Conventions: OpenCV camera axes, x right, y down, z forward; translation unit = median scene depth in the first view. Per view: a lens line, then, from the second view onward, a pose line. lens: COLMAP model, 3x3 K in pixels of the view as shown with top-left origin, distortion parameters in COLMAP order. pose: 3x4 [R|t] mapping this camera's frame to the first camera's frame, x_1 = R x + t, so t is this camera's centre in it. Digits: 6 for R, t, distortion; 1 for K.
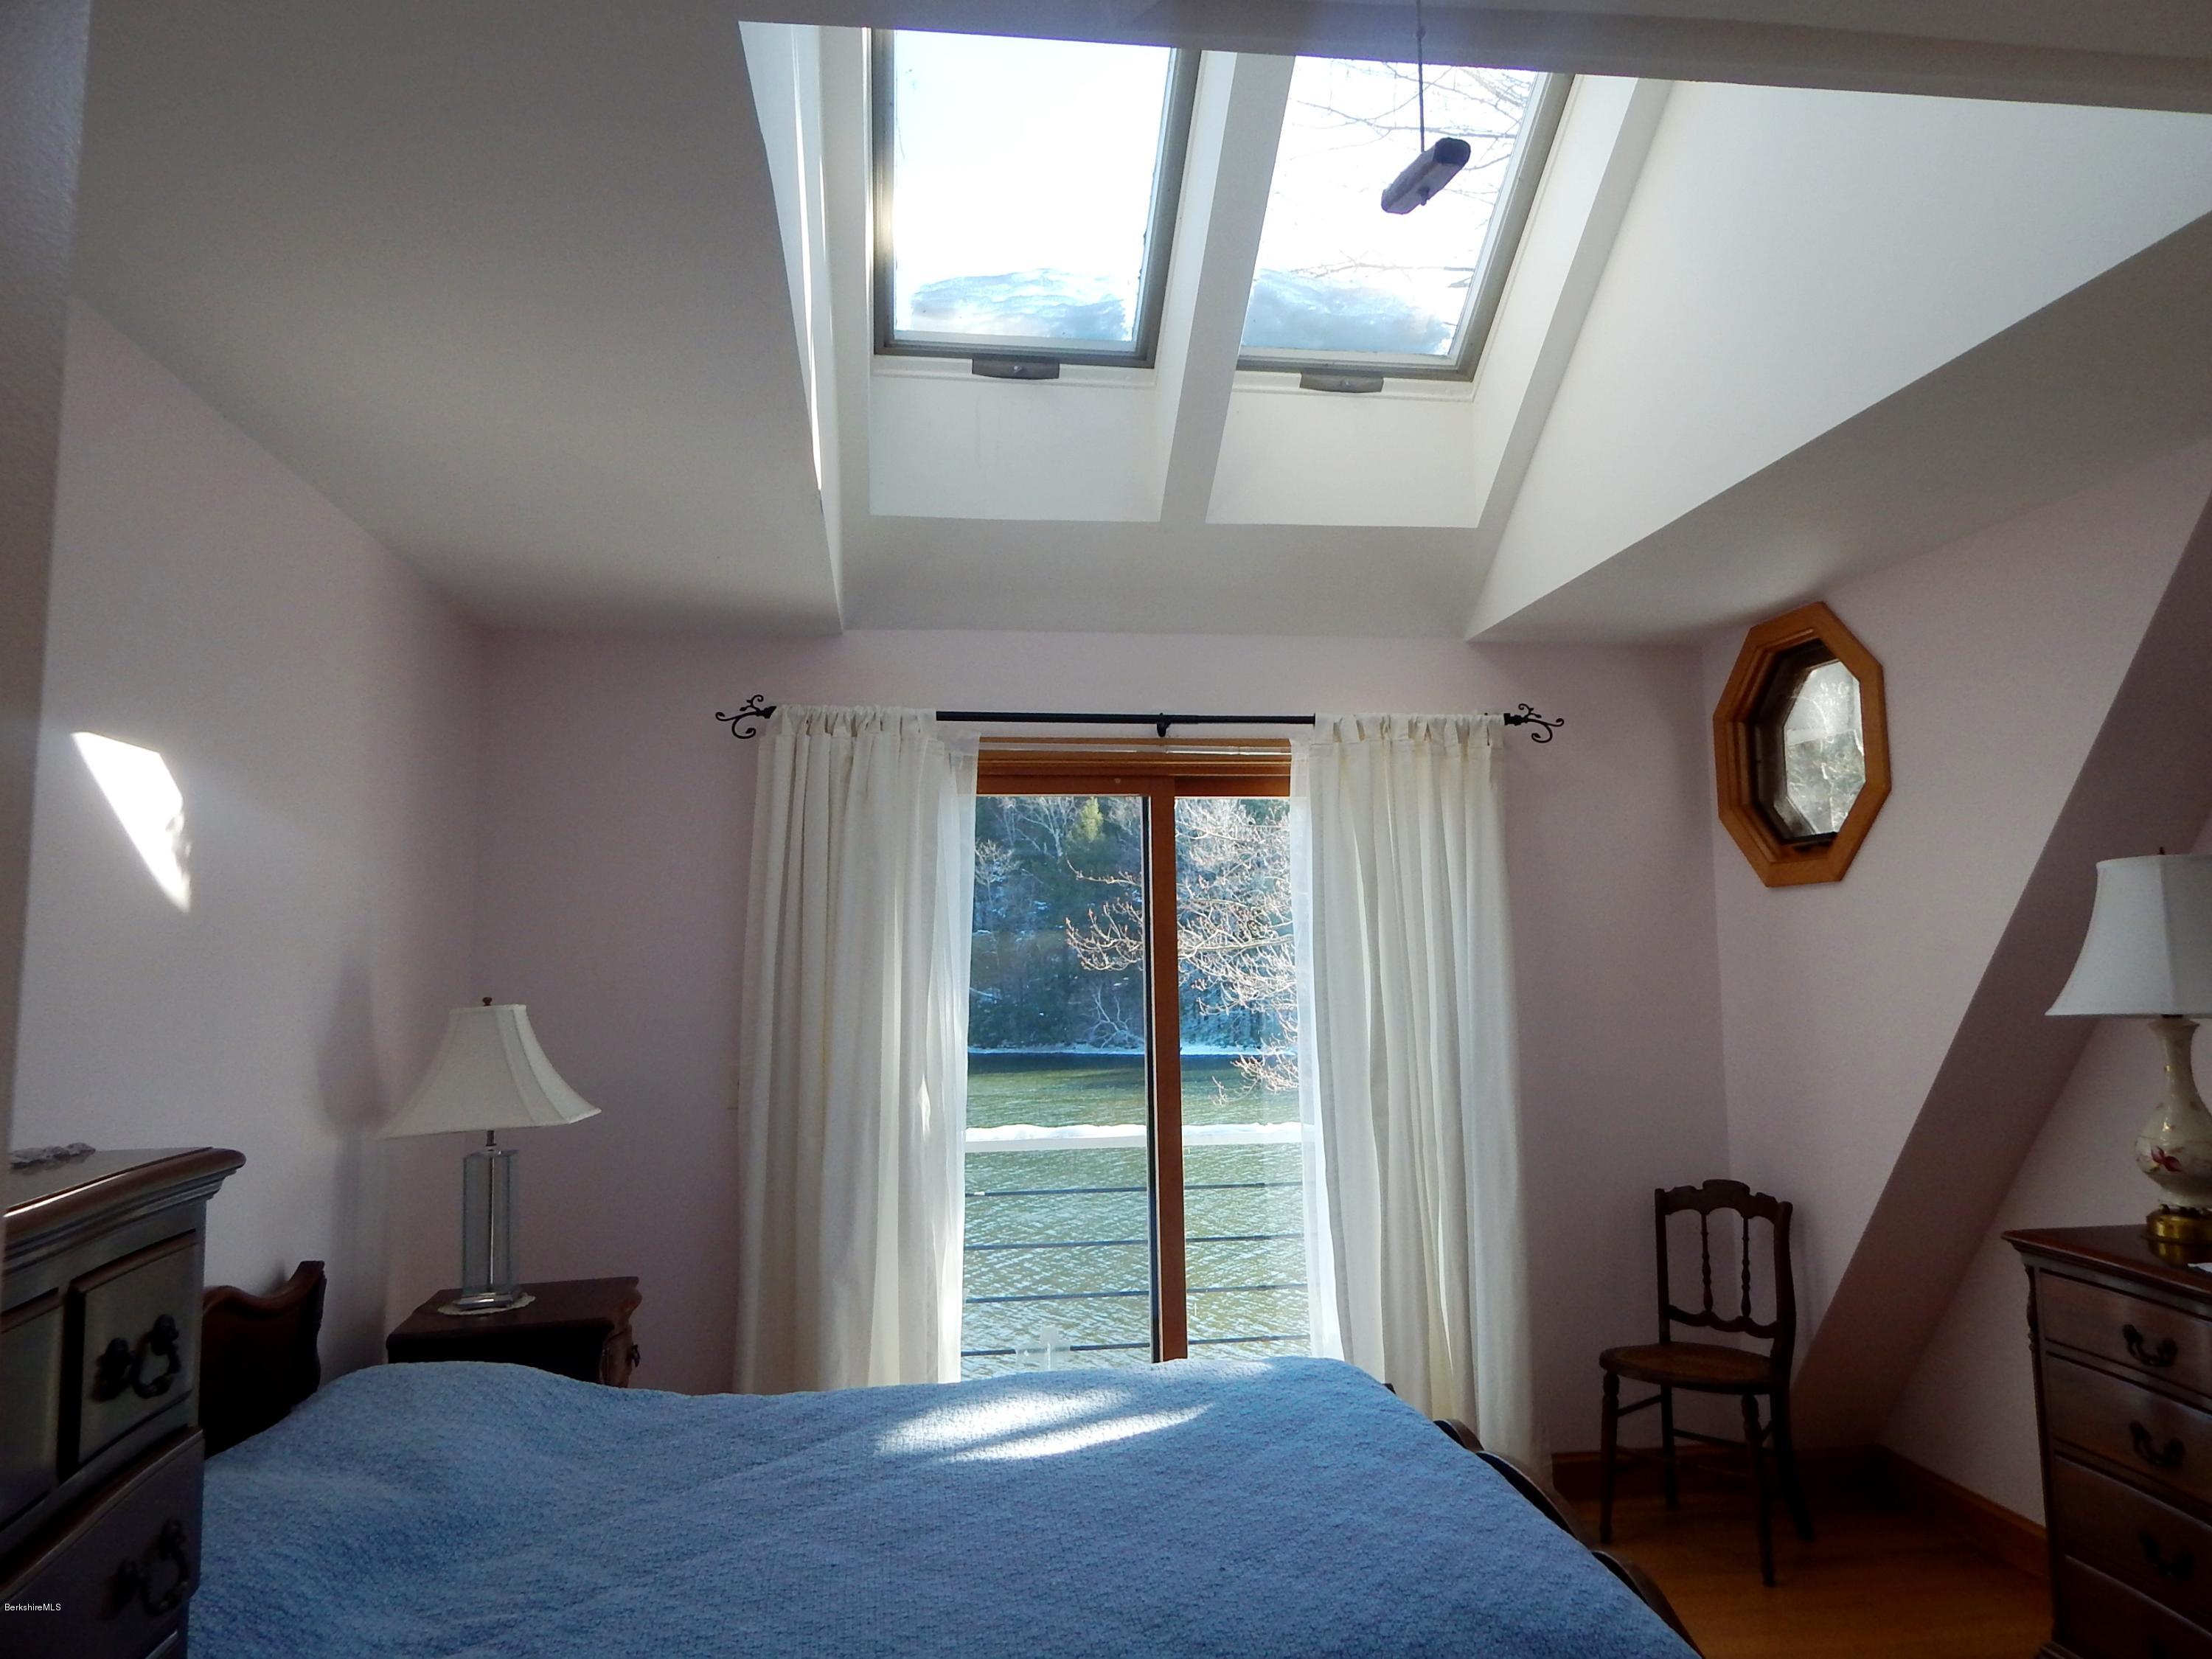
lens RADIAL K [[1479.1, 0, 1106.0], [0, 1479.1, 829.5], [0, 0, 1]] dist [0.052956, -0.026936]
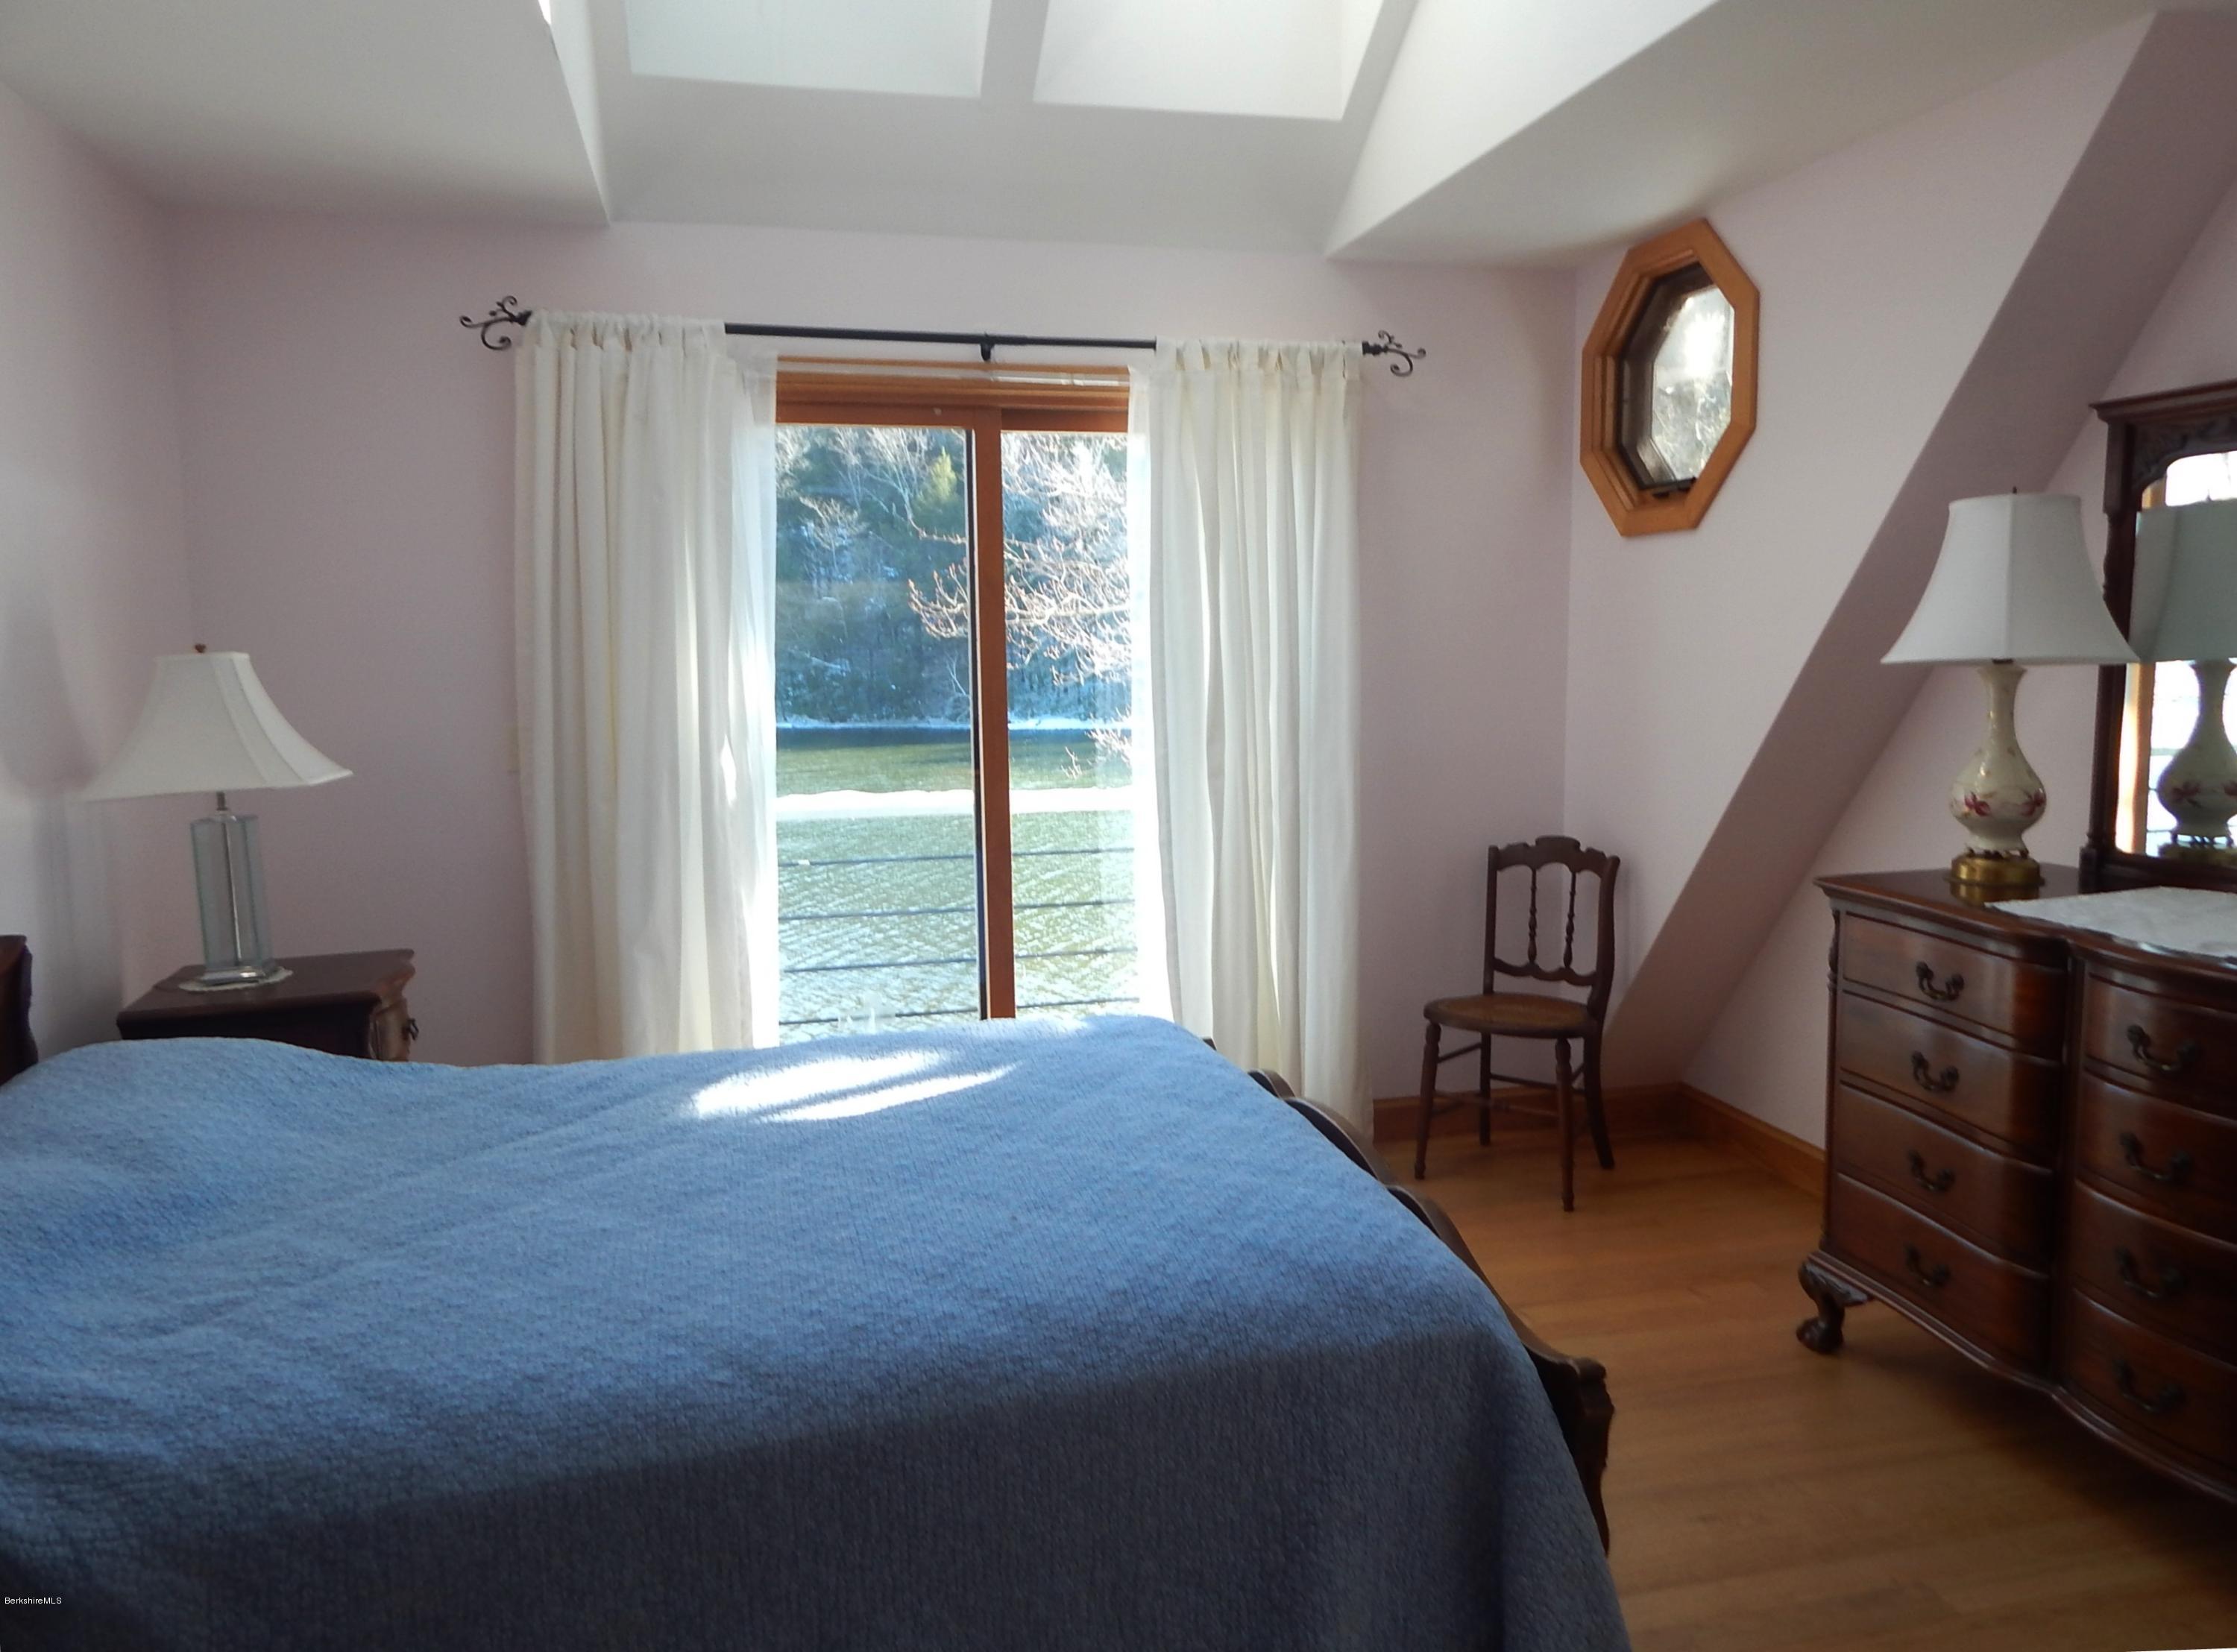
lens RADIAL K [[1543.4, 0, 1113.7], [0, 1543.4, 799.5], [0, 0, 1]] dist [0.058485, -0.025397]
pose [[0.995272, -0.007731, 0.096815, 0.025496], [-0.011325, 0.980791, 0.194735, 0.015999], [-0.096461, -0.194911, 0.976066, 0.033694]]
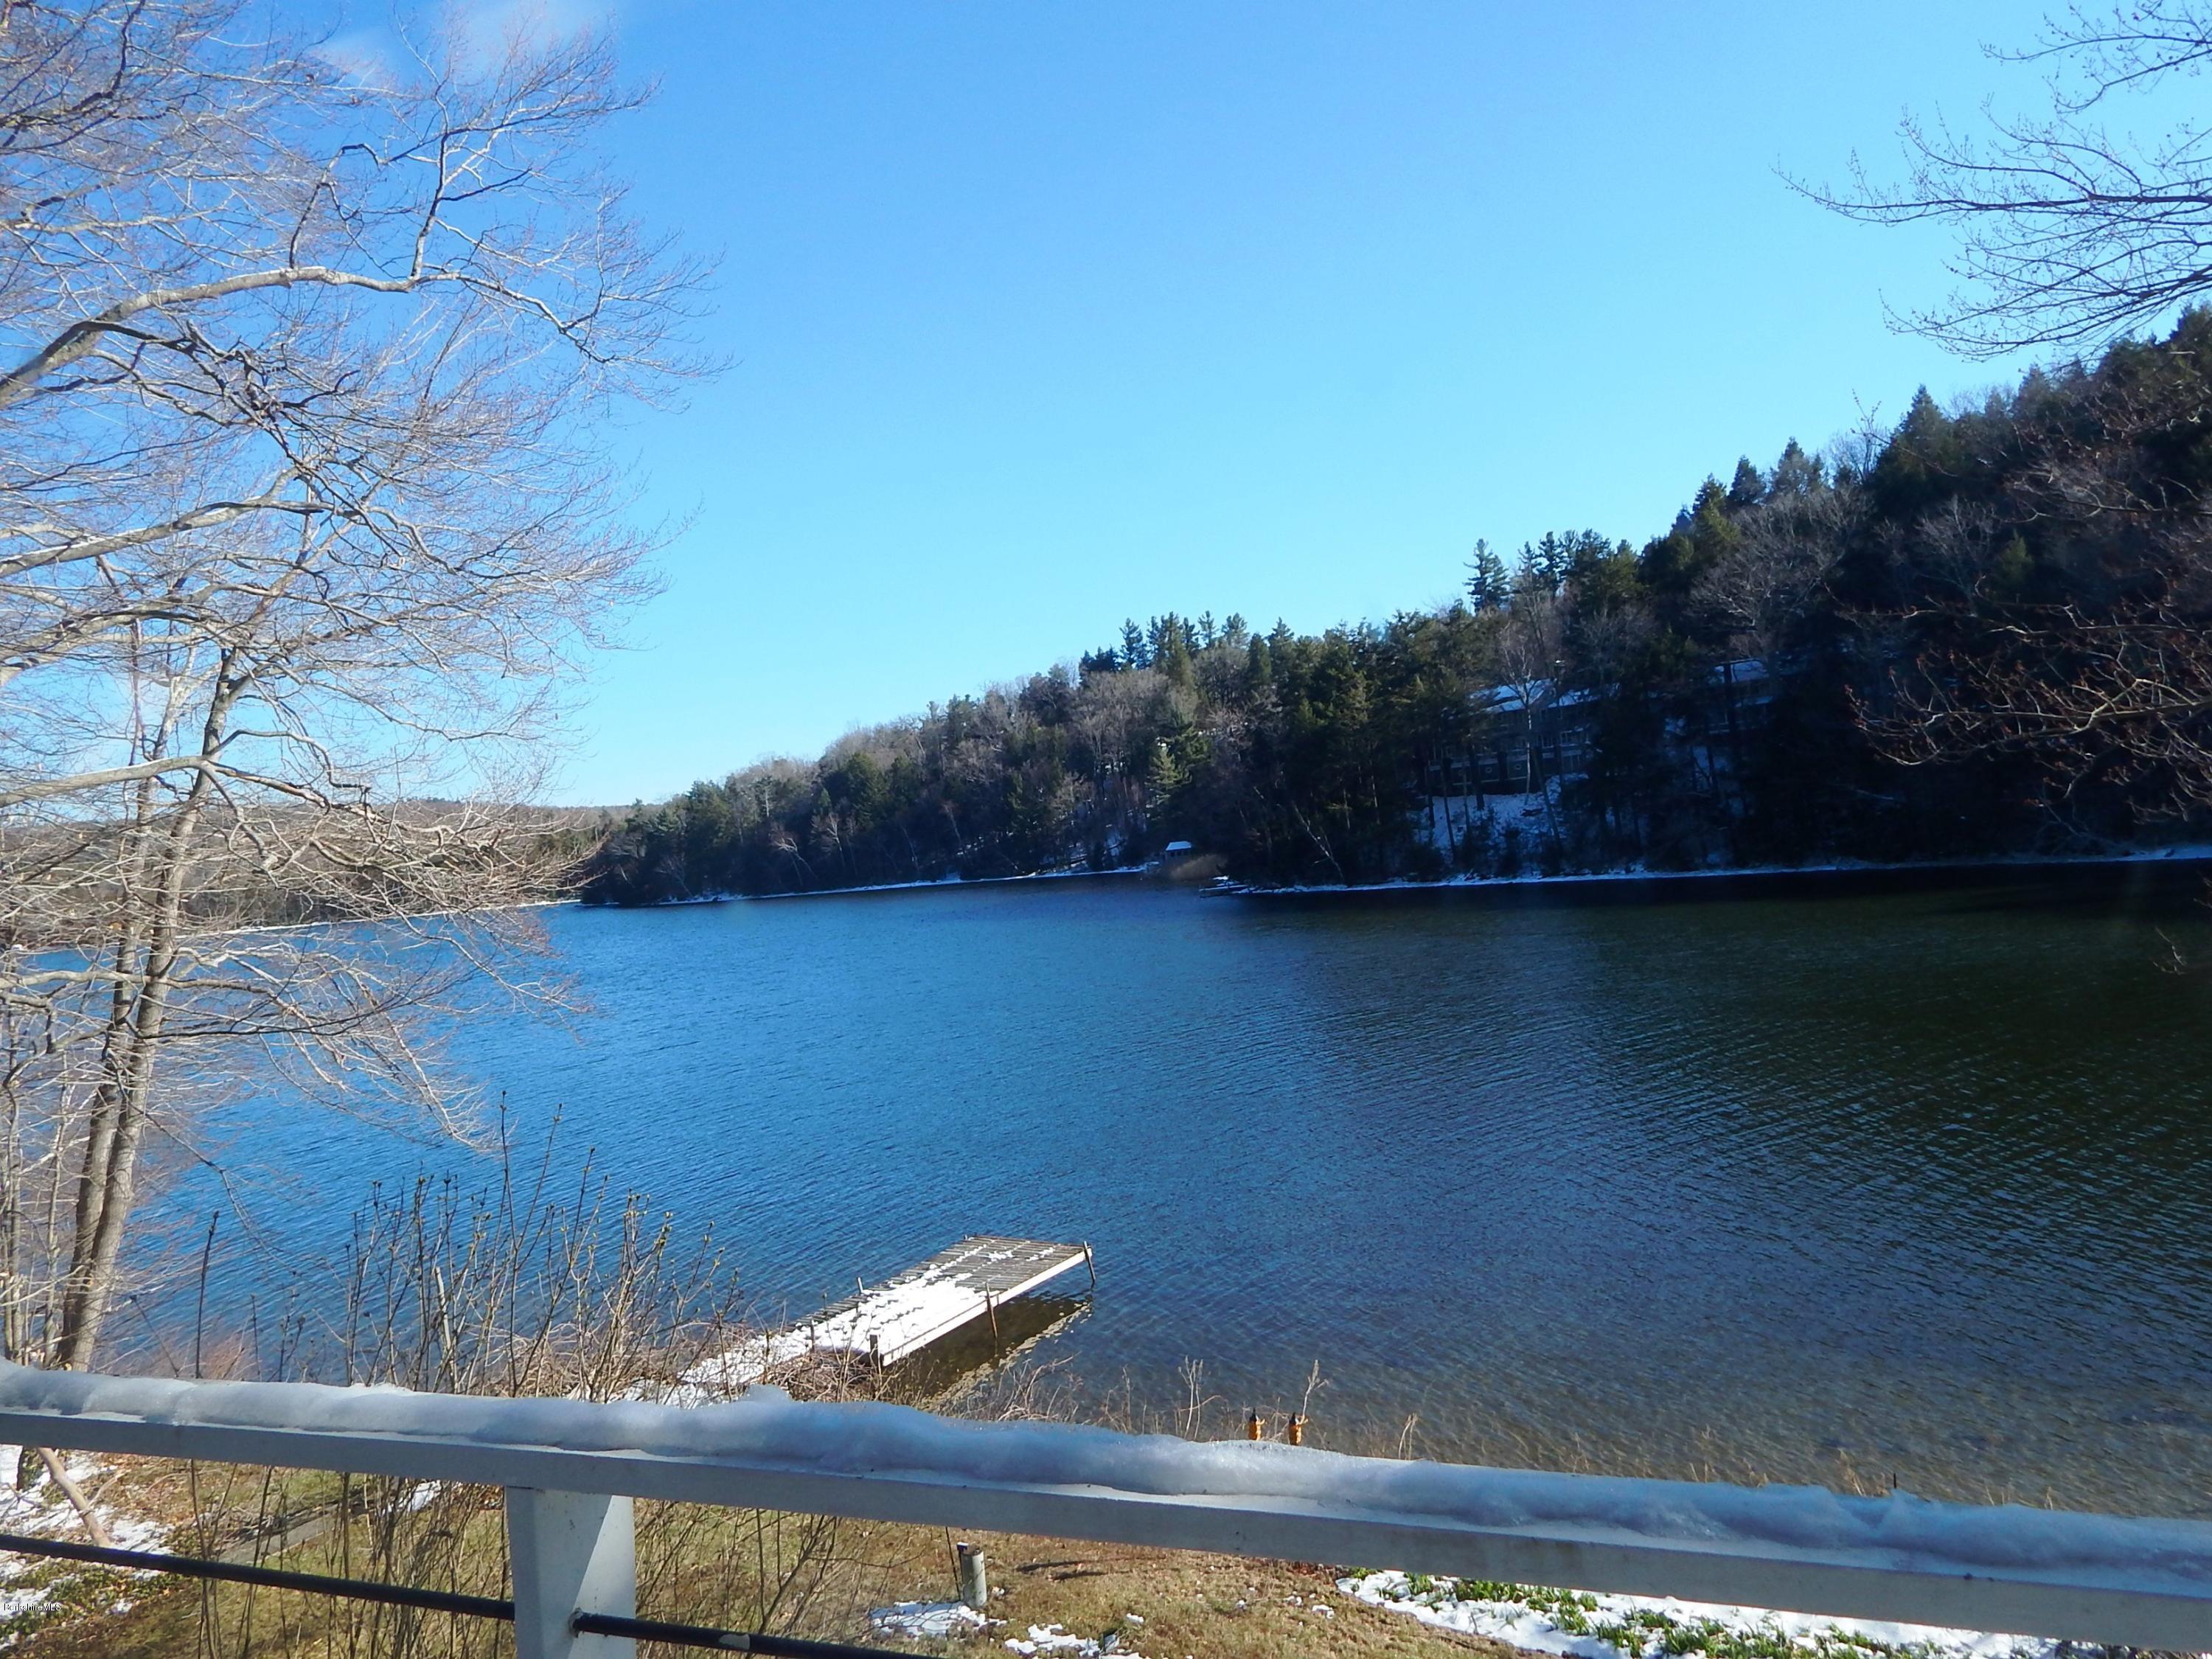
lens RADIAL K [[1608.4, 0, 1112.2], [0, 1608.4, 824.2], [0, 0, 1]] dist [-0.007483, -0.001095]
pose [[0.857584, -0.058414, -0.511016, 0.196996], [0.116798, 0.989692, 0.082878, 0.106830], [0.500907, -0.130761, 0.855566, 1.097914]]
